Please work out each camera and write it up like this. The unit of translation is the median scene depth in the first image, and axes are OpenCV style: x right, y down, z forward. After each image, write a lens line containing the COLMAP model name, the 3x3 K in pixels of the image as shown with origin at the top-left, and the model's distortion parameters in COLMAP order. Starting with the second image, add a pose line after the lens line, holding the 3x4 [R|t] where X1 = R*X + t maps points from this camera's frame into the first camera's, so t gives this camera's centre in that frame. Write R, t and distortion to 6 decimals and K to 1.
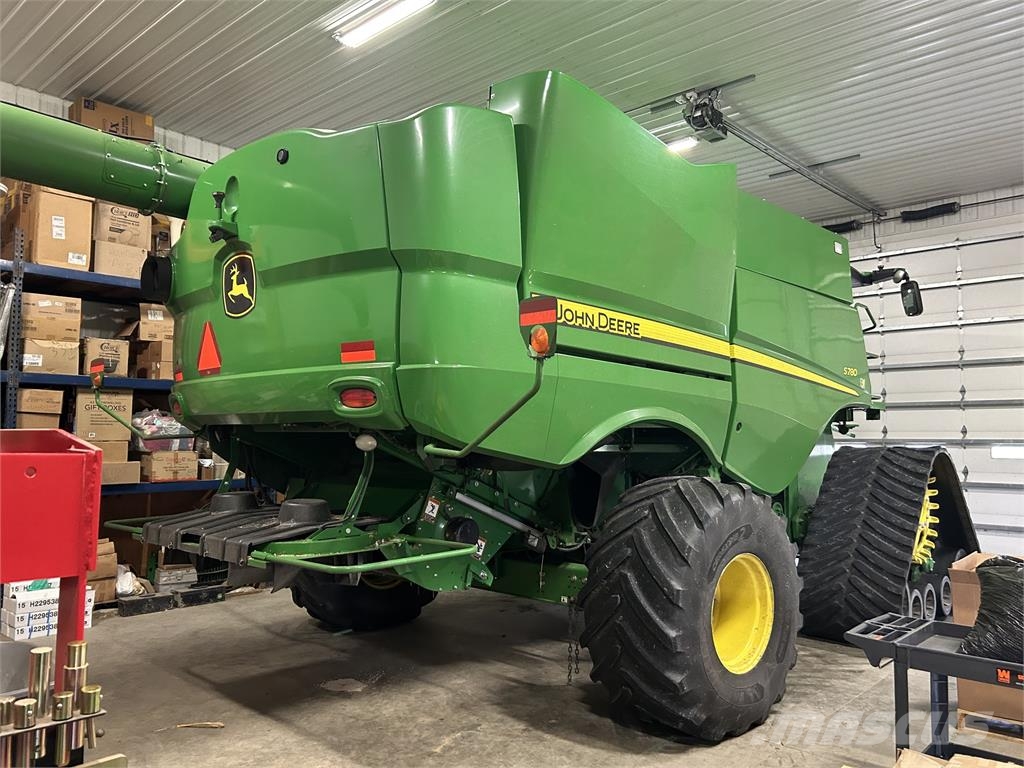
lens RADIAL K [[772.0, 0, 498.9], [0, 772.0, 390.6], [0, 0, 1]] dist [0.068859, -0.079264]
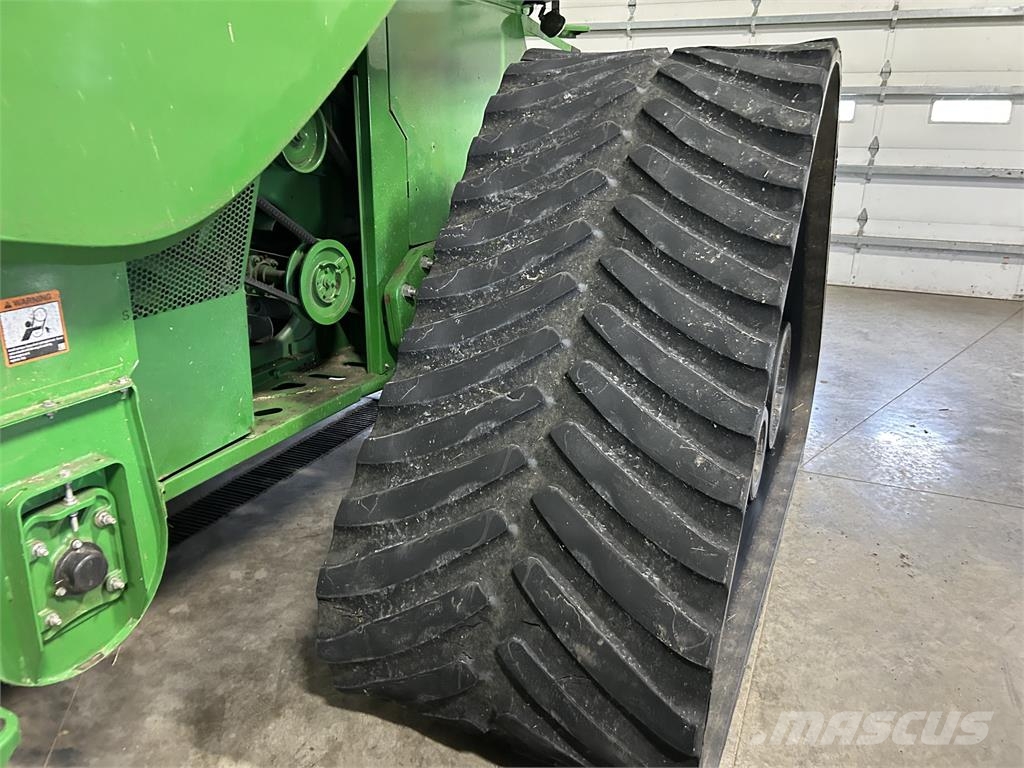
lens RADIAL K [[772.0, 0, 498.9], [0, 772.0, 390.6], [0, 0, 1]] dist [0.068859, -0.079264]
pose [[0.942758, -0.095530, 0.319503, 0.413558], [-0.034572, 0.924930, 0.378562, 0.105582], [-0.331682, -0.367938, 0.868682, 0.904641]]
